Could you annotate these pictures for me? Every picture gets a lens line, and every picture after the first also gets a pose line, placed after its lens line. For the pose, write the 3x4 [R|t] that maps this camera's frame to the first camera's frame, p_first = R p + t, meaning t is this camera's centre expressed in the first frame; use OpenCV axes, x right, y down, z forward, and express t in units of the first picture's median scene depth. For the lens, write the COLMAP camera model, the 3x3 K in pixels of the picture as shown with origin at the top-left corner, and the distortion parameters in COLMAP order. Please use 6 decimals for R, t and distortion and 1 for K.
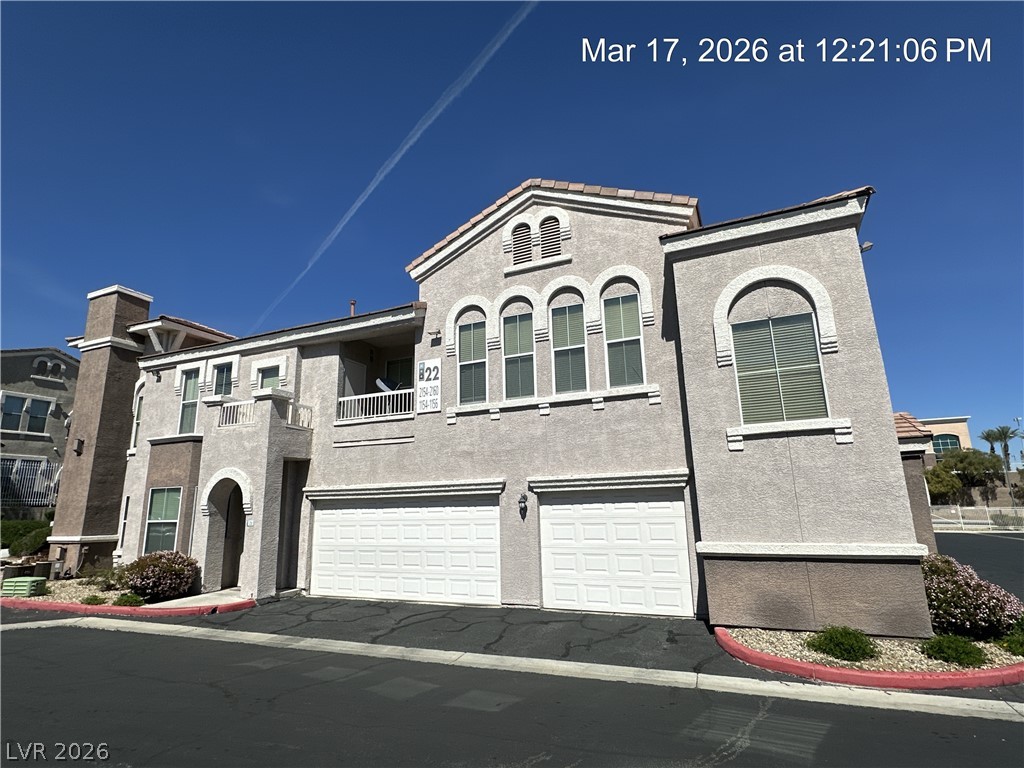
lens RADIAL K [[532.6, 0, 511.1], [0, 532.6, 381.9], [0, 0, 1]] dist [0.001468, -0.000206]
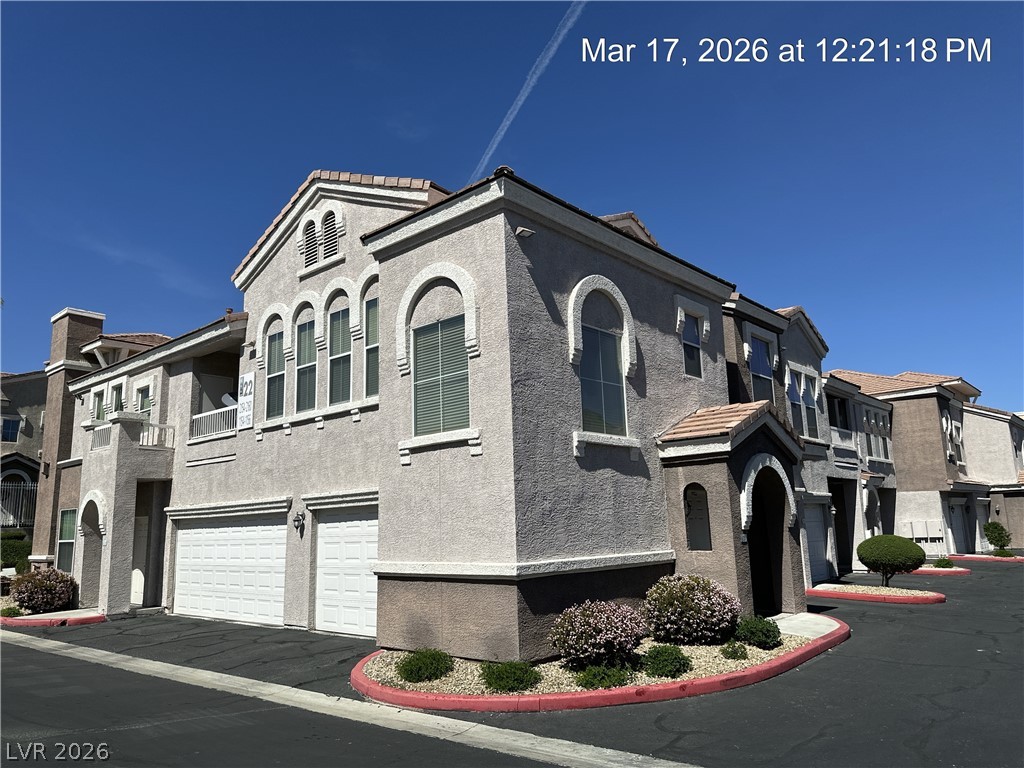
lens RADIAL K [[714.7, 0, 510.1], [0, 714.7, 384.6], [0, 0, 1]] dist [0.013879, -0.016747]
pose [[0.958519, -0.062936, -0.277993, 0.674247], [0.074466, 0.996738, 0.031103, -0.027480], [0.275128, -0.050514, 0.960080, -0.110133]]
